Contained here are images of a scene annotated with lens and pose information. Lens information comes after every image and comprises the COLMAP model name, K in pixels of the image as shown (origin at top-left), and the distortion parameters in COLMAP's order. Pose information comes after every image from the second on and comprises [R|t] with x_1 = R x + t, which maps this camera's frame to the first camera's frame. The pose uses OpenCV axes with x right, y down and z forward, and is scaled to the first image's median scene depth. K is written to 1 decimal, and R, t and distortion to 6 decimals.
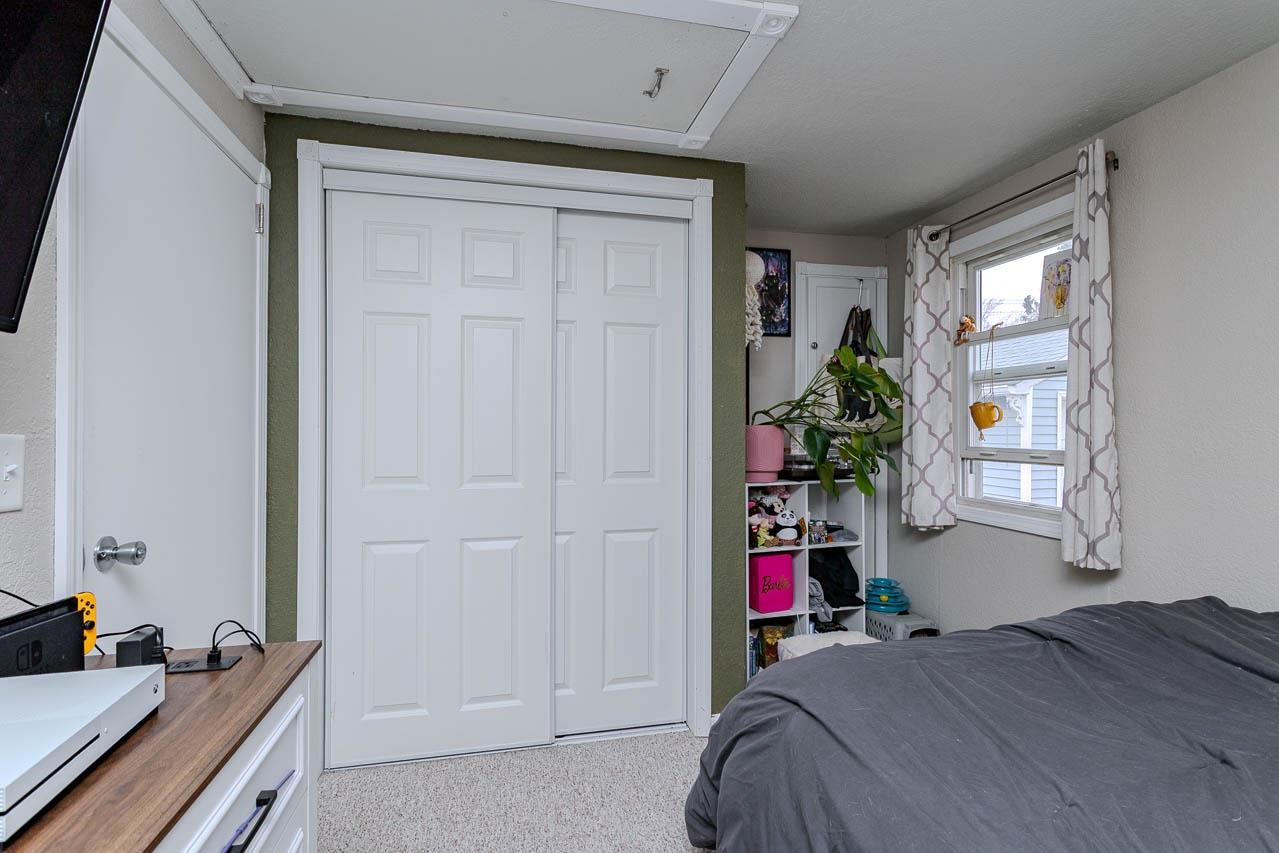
lens RADIAL K [[583.0, 0, 638.4], [0, 583.0, 426.3], [0, 0, 1]] dist [0.002849, 0.000128]
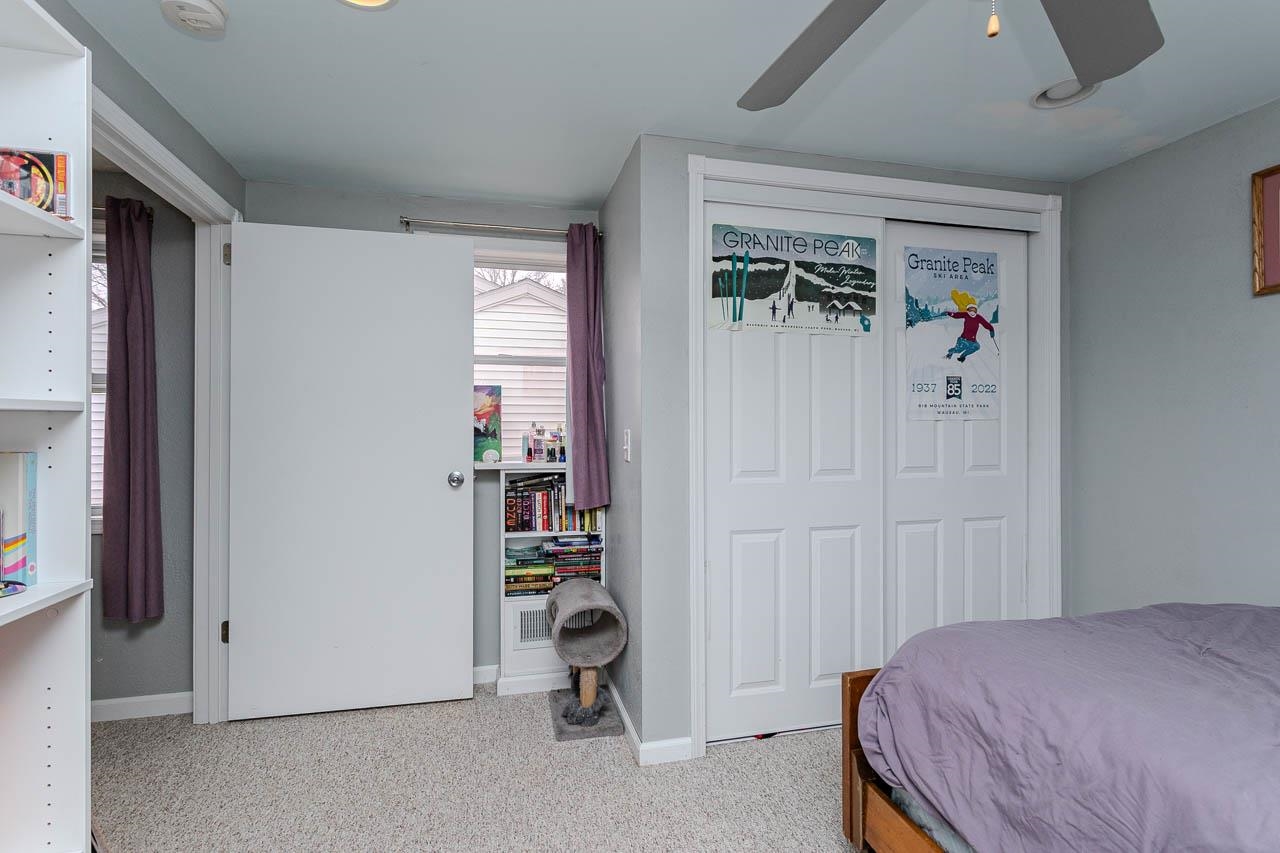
lens RADIAL K [[632.8, 0, 663.9], [0, 632.8, 427.2], [0, 0, 1]] dist [0.001040, 0.001104]
pose [[0.999608, 0.004079, 0.027706, -0.333283], [-0.004199, 0.999982, 0.004285, 0.002538], [-0.027688, -0.004400, 0.999607, -0.082405]]
